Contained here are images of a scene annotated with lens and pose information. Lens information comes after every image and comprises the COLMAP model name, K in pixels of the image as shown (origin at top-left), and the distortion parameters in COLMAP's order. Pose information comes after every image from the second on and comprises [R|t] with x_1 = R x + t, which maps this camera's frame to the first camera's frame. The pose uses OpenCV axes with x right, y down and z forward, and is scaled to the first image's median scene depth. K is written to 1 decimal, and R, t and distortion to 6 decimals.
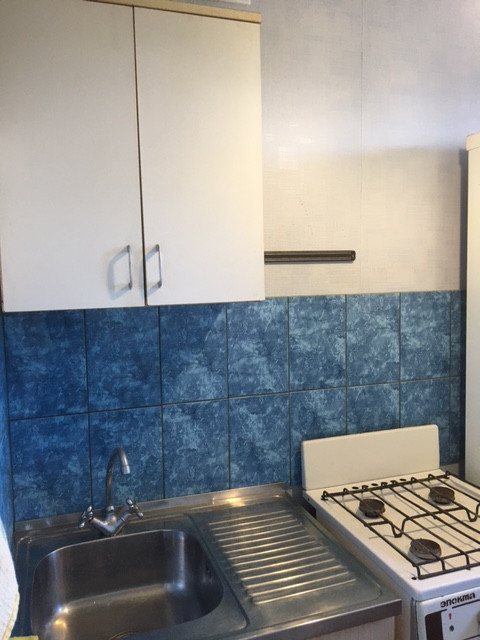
lens RADIAL K [[535.4, 0, 239.4], [0, 535.4, 317.4], [0, 0, 1]] dist [0.084767, -0.124257]
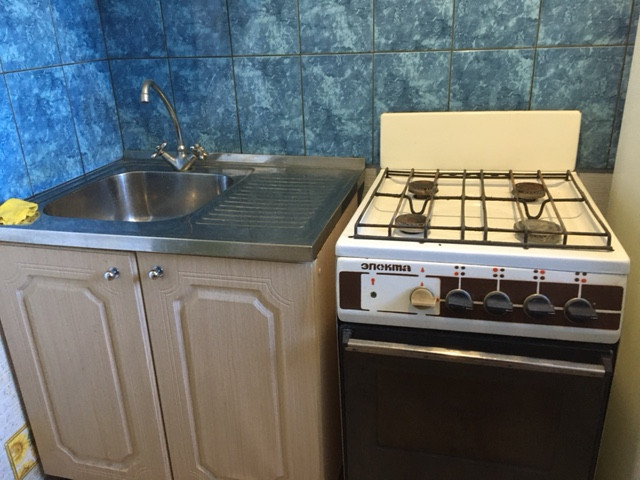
lens RADIAL K [[535.4, 0, 320.3], [0, 535.4, 239.3], [0, 0, 1]] dist [0.084767, -0.124257]
pose [[0.837429, 0.192123, -0.511665, 0.512971], [-0.025362, 0.948831, 0.314763, 0.151817], [0.545957, -0.250615, 0.799452, 0.199155]]
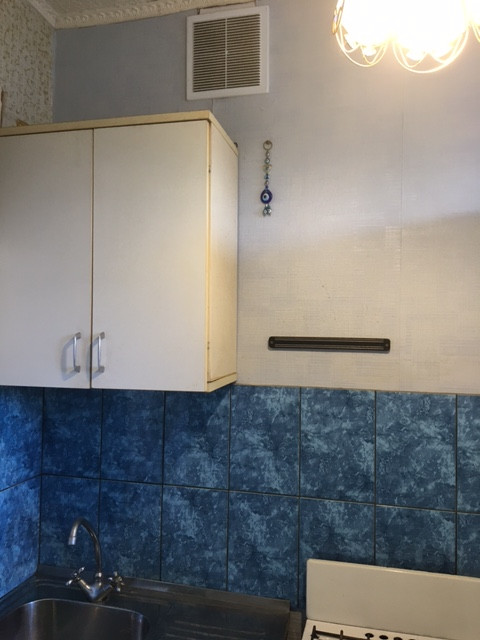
lens RADIAL K [[535.4, 0, 238.5], [0, 535.4, 319.4], [0, 0, 1]] dist [0.084767, -0.124257]
pose [[0.840684, 0.021157, -0.541113, 0.479873], [-0.078636, 0.993415, -0.083329, -0.067266], [0.535786, 0.112605, 0.836811, 0.172355]]
